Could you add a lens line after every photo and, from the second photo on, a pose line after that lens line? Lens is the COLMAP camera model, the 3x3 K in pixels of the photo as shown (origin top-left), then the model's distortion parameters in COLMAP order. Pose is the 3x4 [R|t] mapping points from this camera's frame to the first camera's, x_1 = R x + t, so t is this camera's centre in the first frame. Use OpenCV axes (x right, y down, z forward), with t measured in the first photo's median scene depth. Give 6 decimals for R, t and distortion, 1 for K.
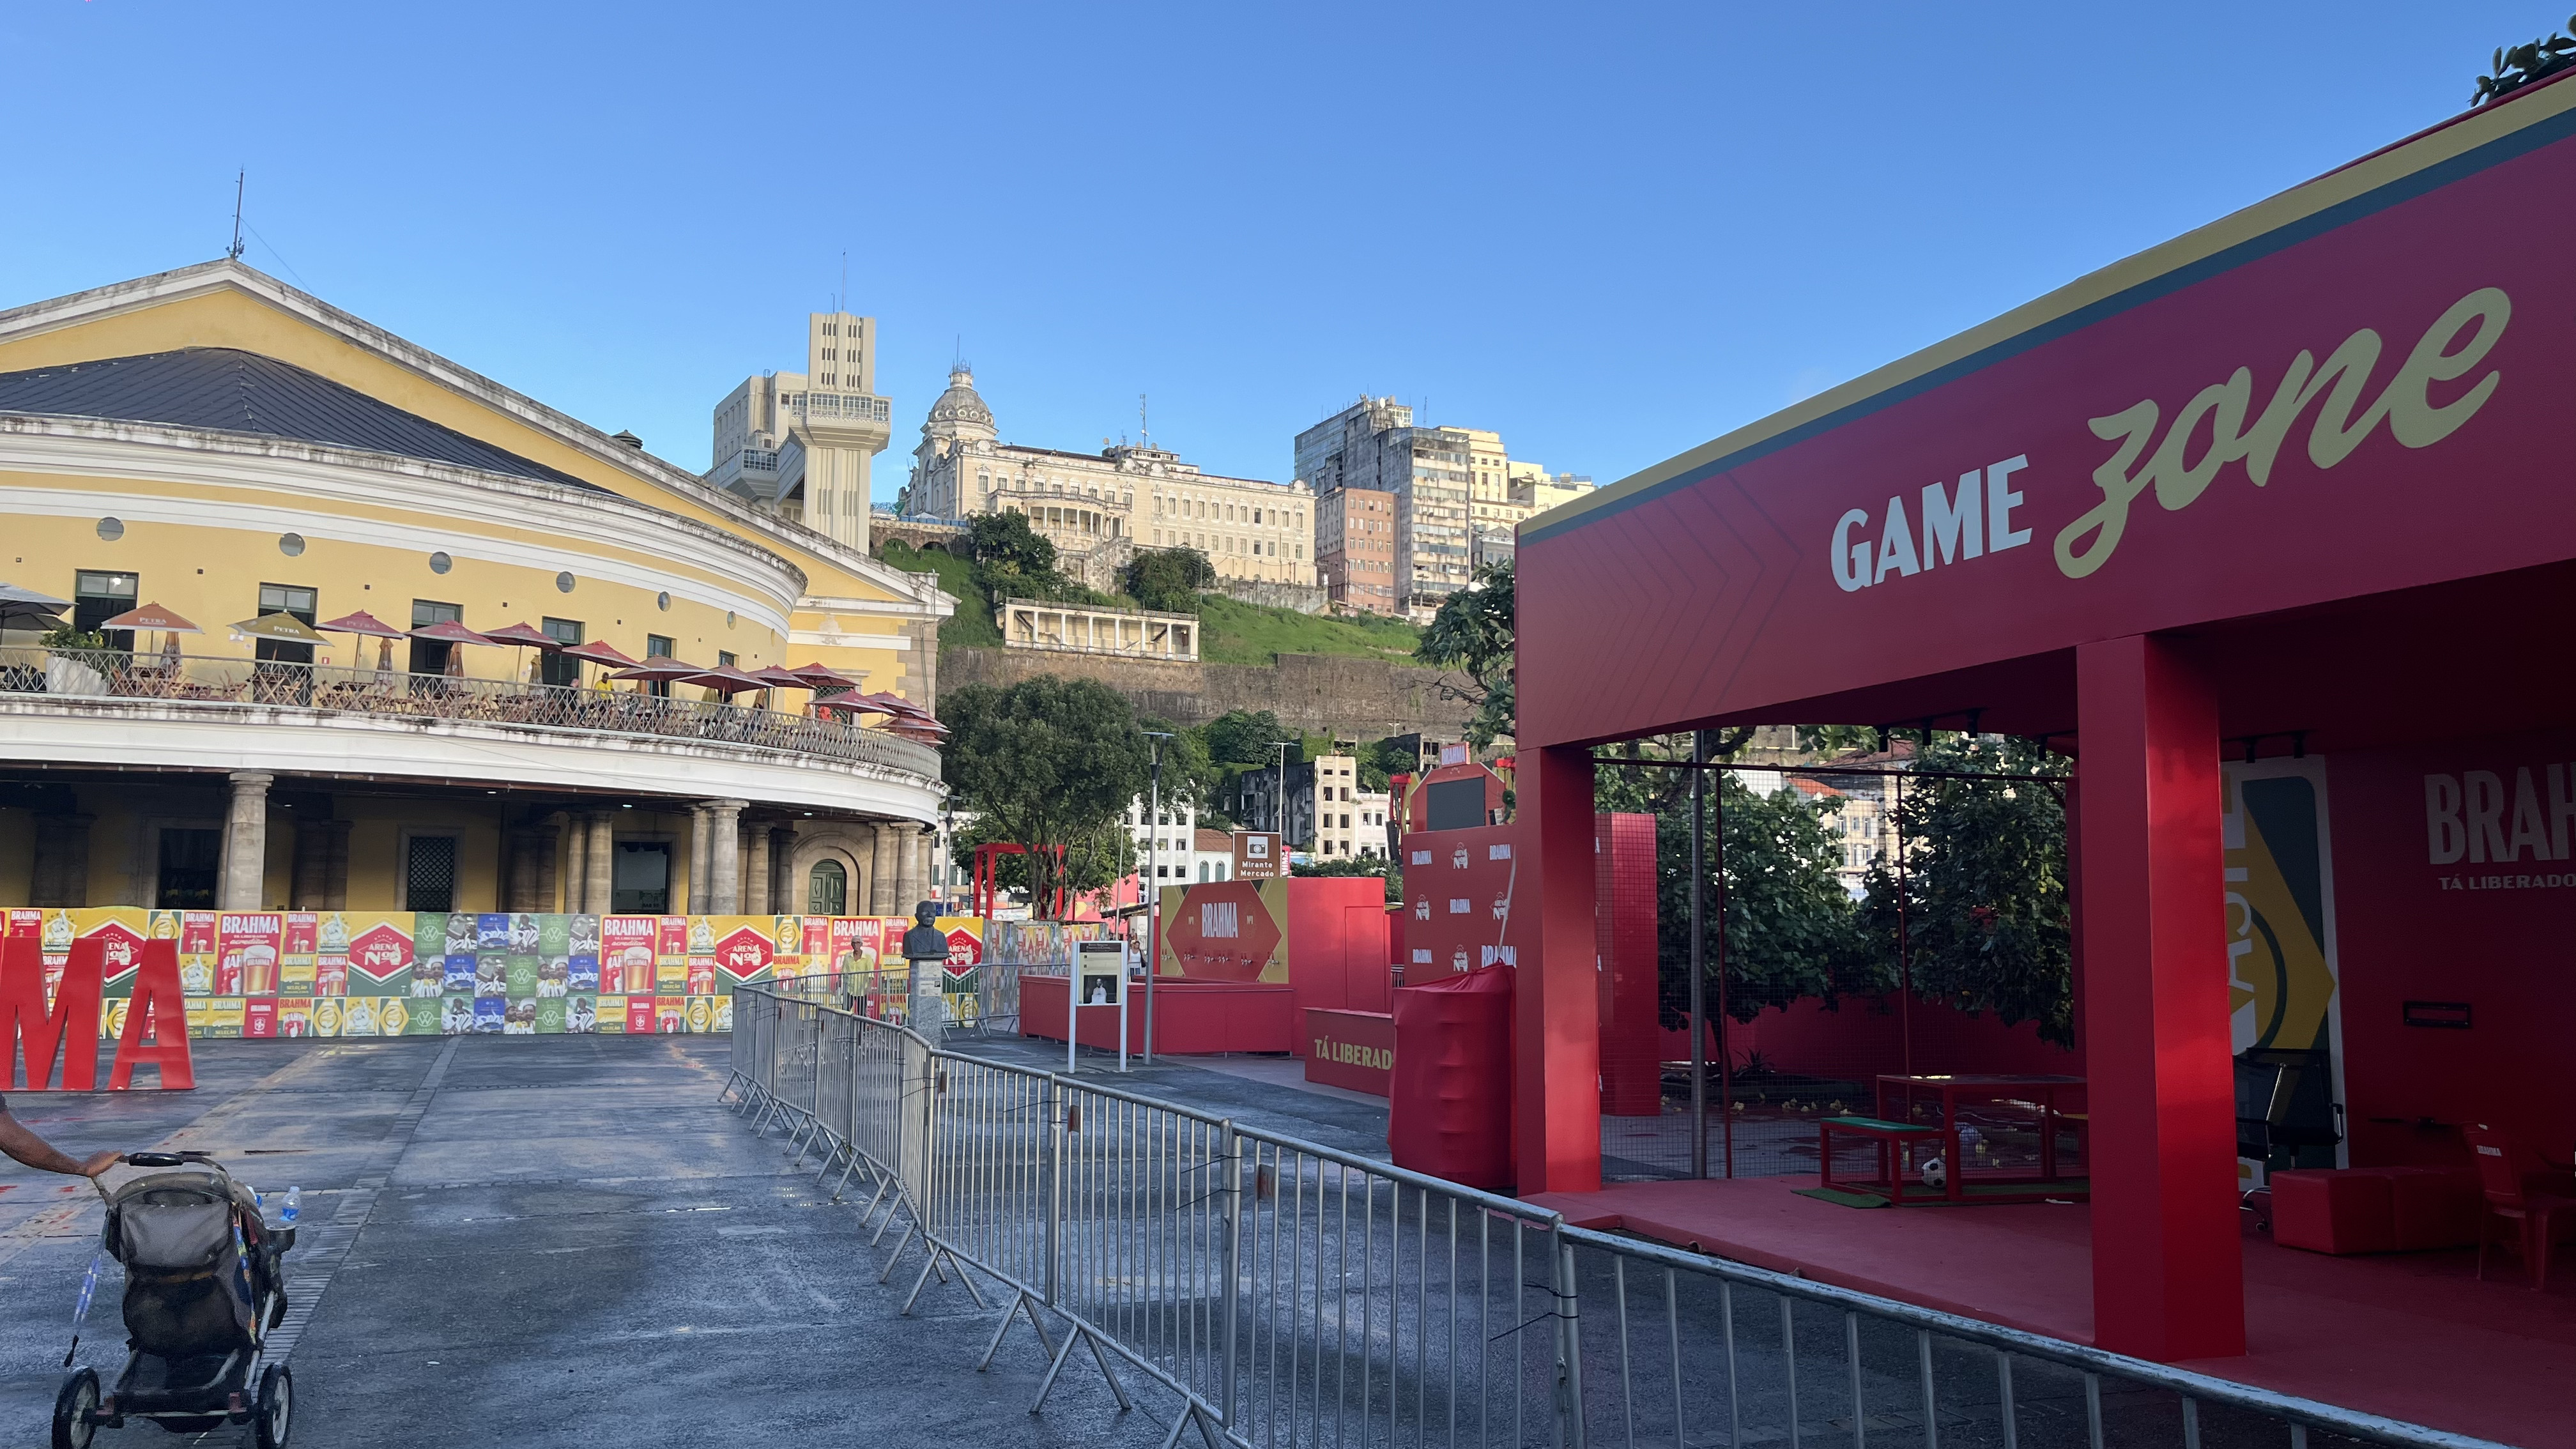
lens RADIAL K [[1955.4, 0, 1290.1], [0, 1955.4, 731.7], [0, 0, 1]] dist [0.052112, -0.062027]
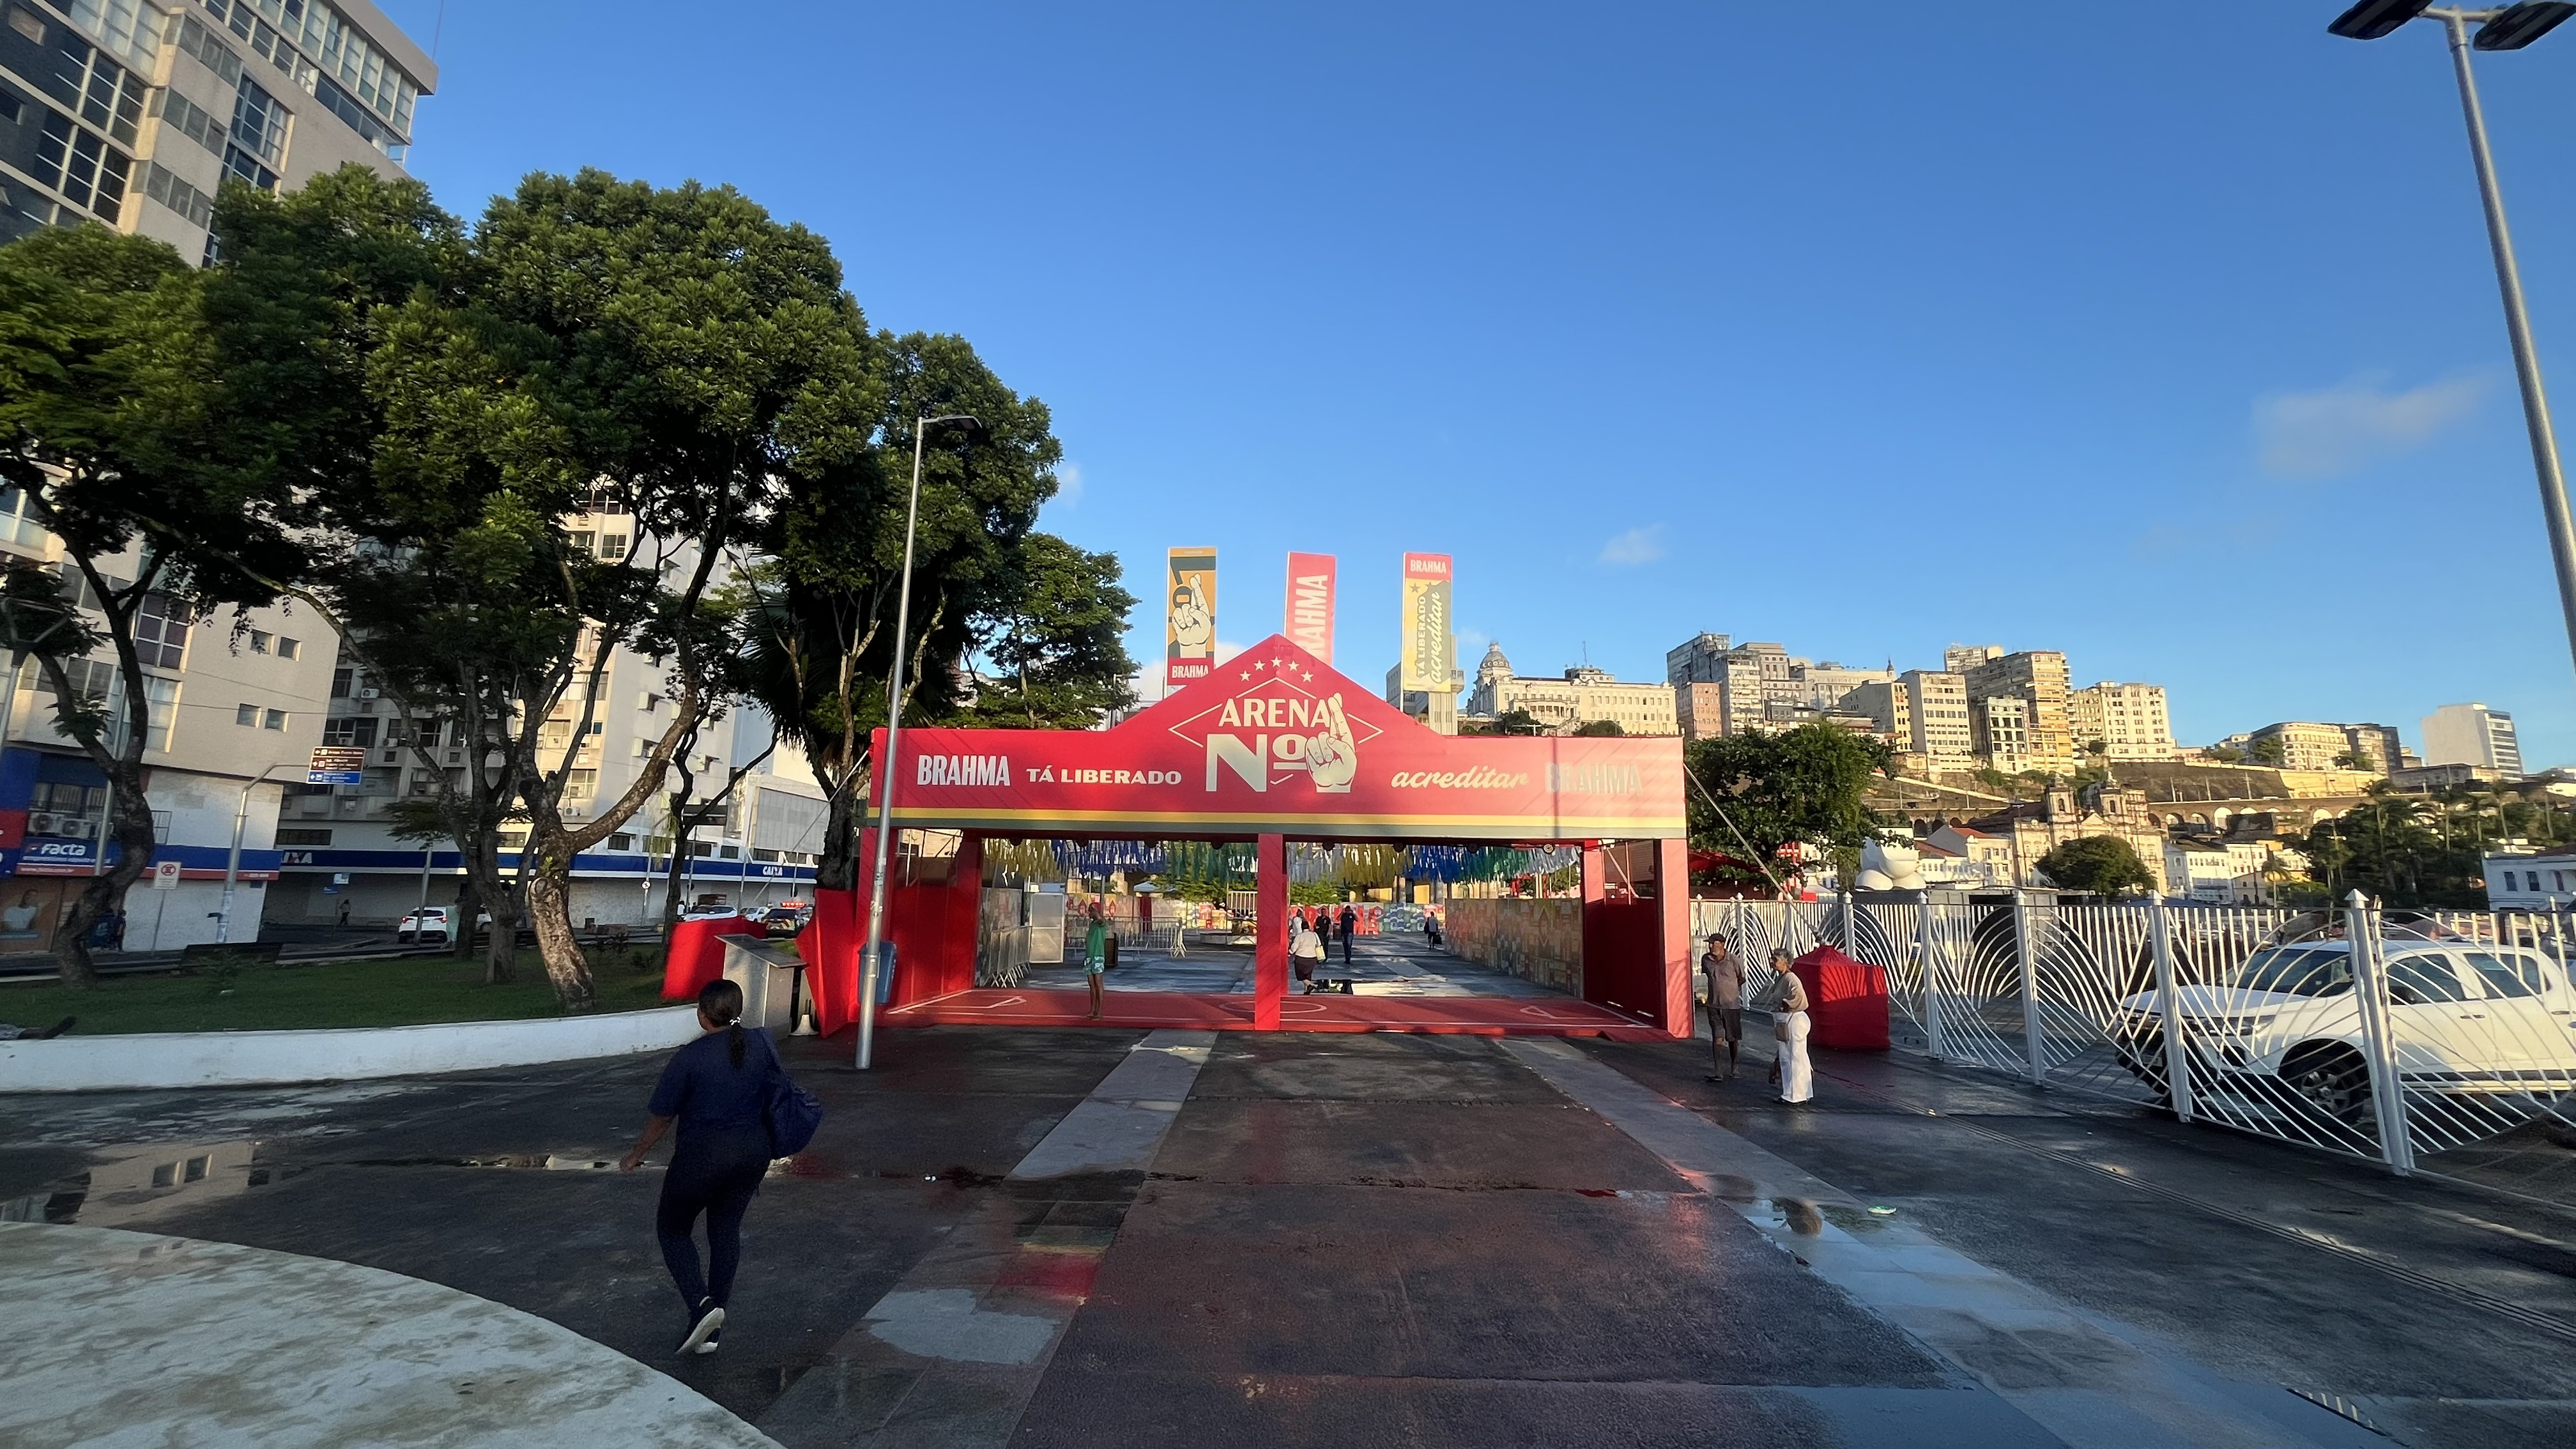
lens RADIAL K [[1037.5, 0, 1273.6], [0, 1037.5, 725.8], [0, 0, 1]] dist [-0.003244, 0.000609]
pose [[0.927952, -0.056226, -0.368435, 0.021789], [0.029530, 0.996539, -0.077705, -0.013972], [0.371529, 0.061227, 0.926400, -0.137380]]
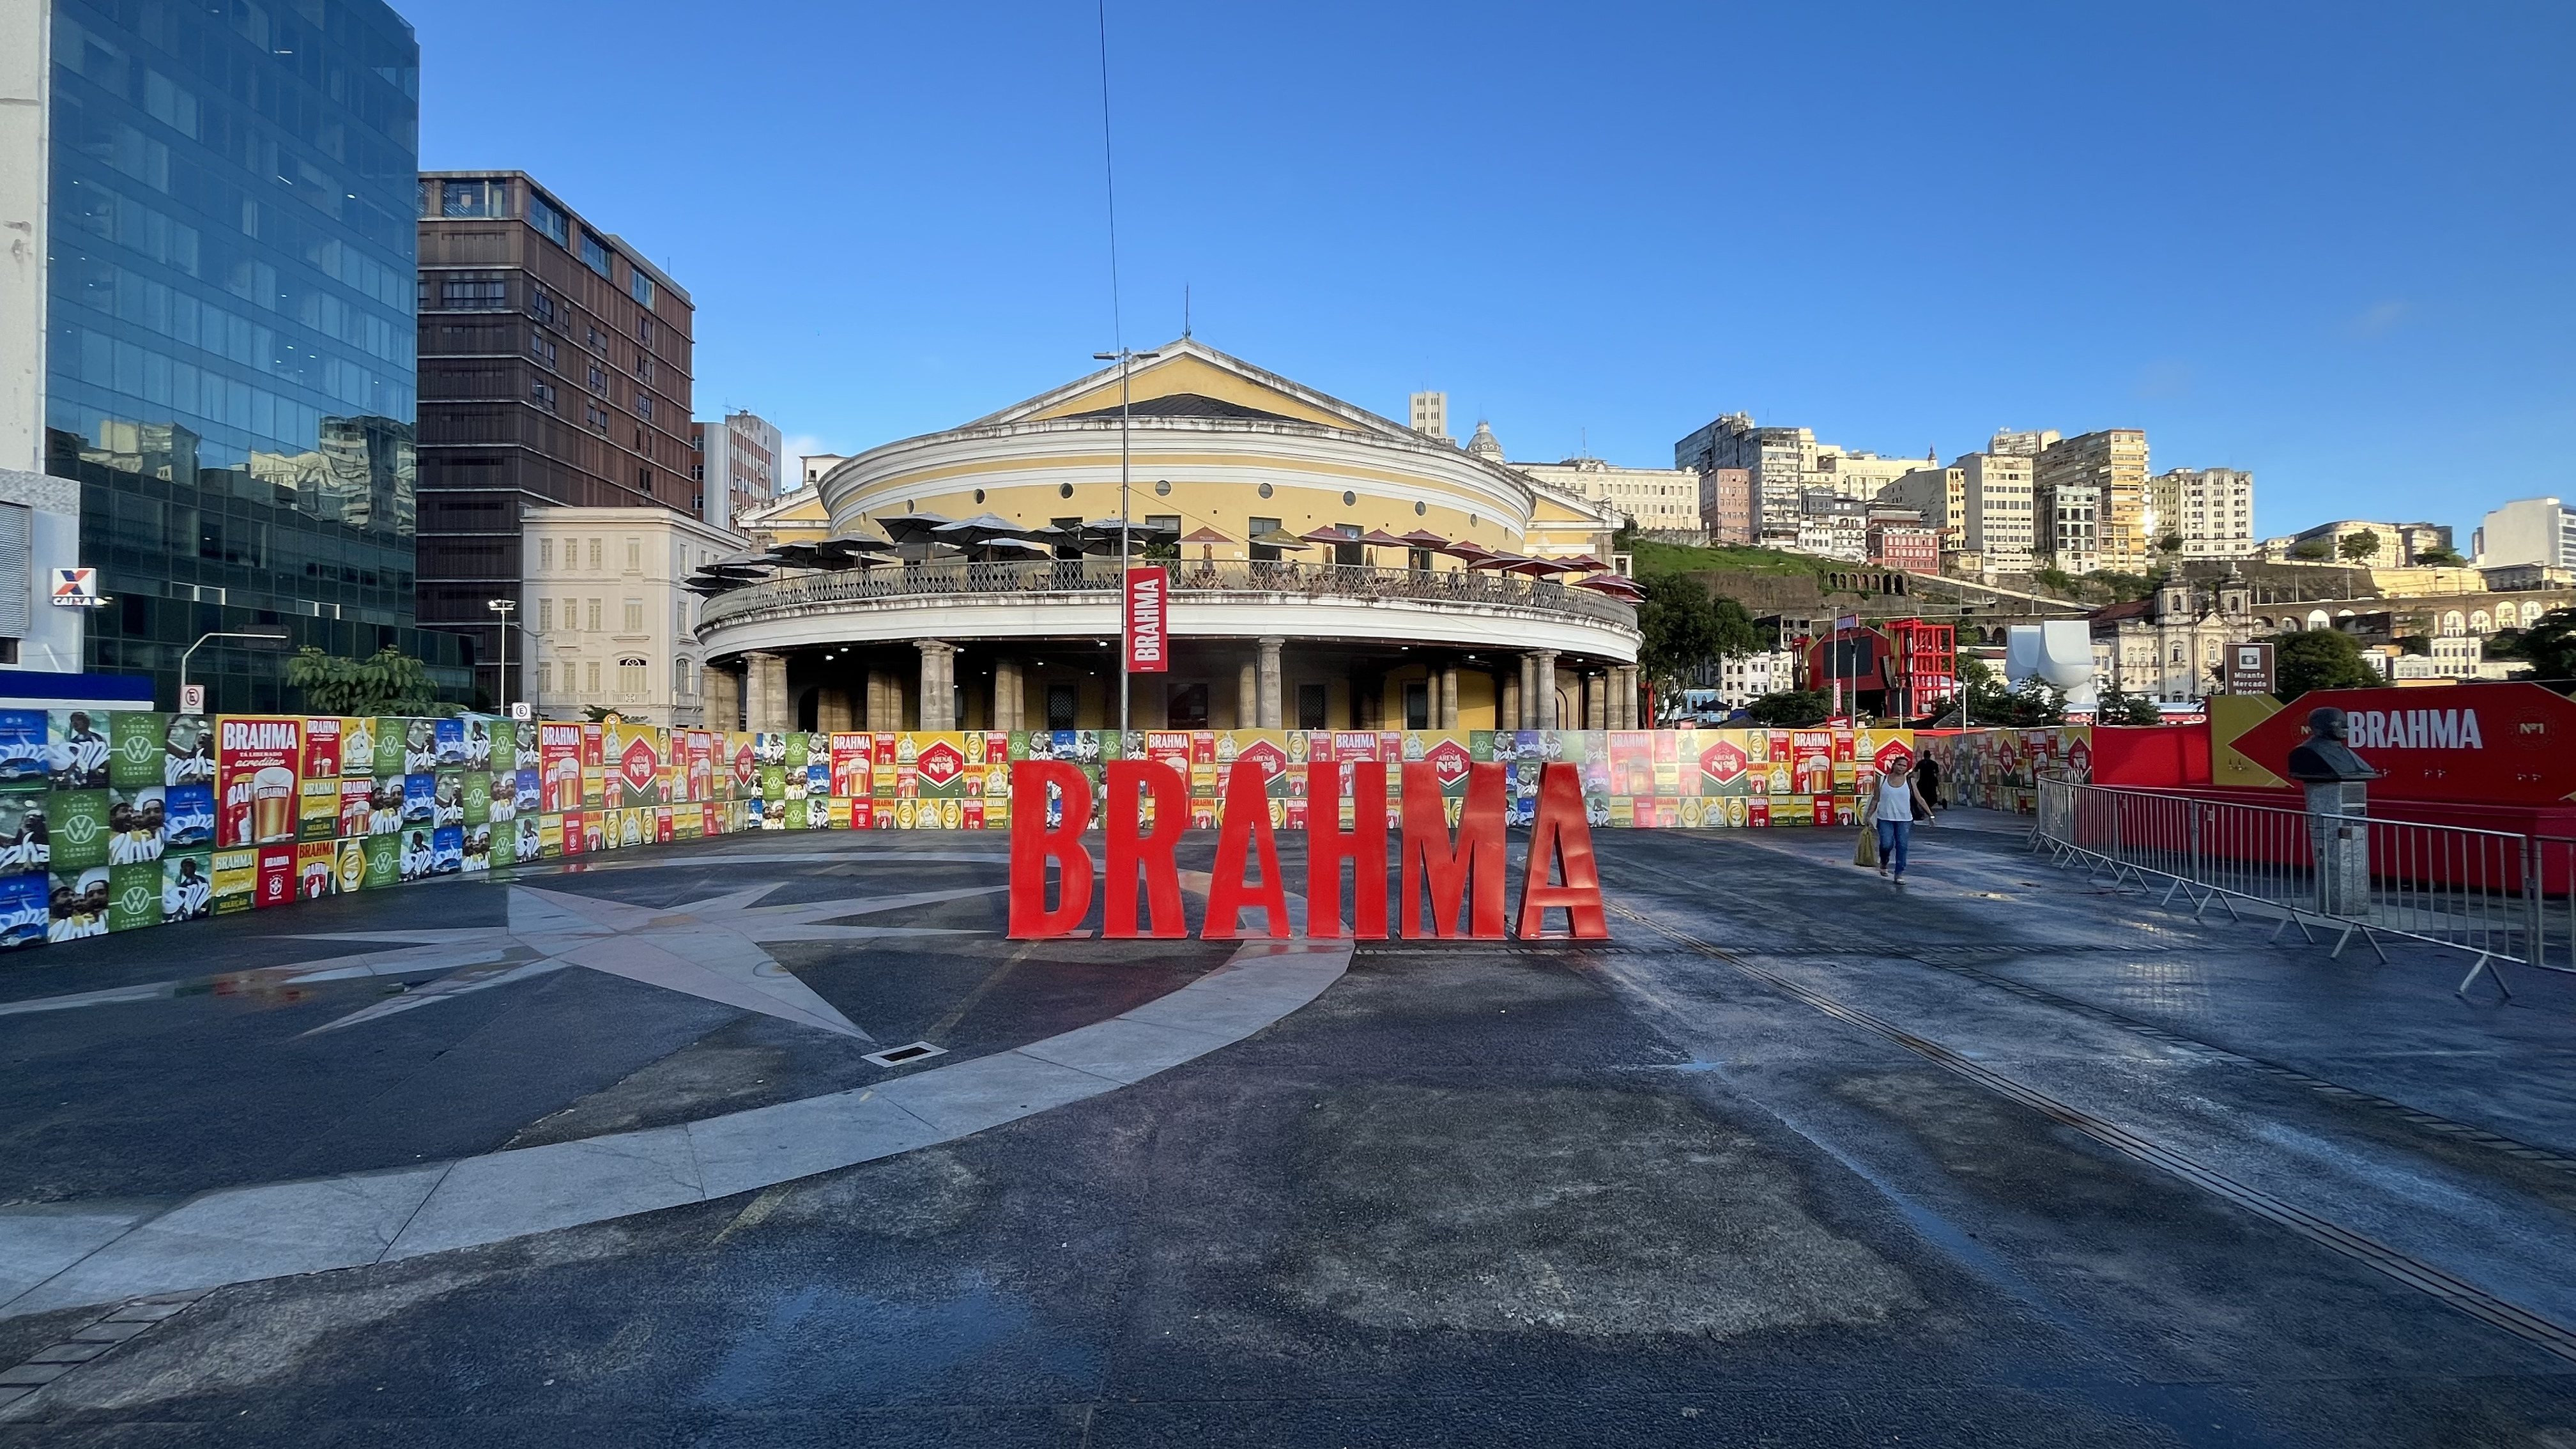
lens RADIAL K [[1037.5, 0, 1268.4], [0, 1037.5, 722.0], [0, 0, 1]] dist [-0.003244, 0.000609]
pose [[0.940418, -0.014763, -0.339700, -0.037258], [0.043848, 0.995981, 0.078101, 0.003234], [0.337181, -0.088343, 0.937286, 0.037485]]
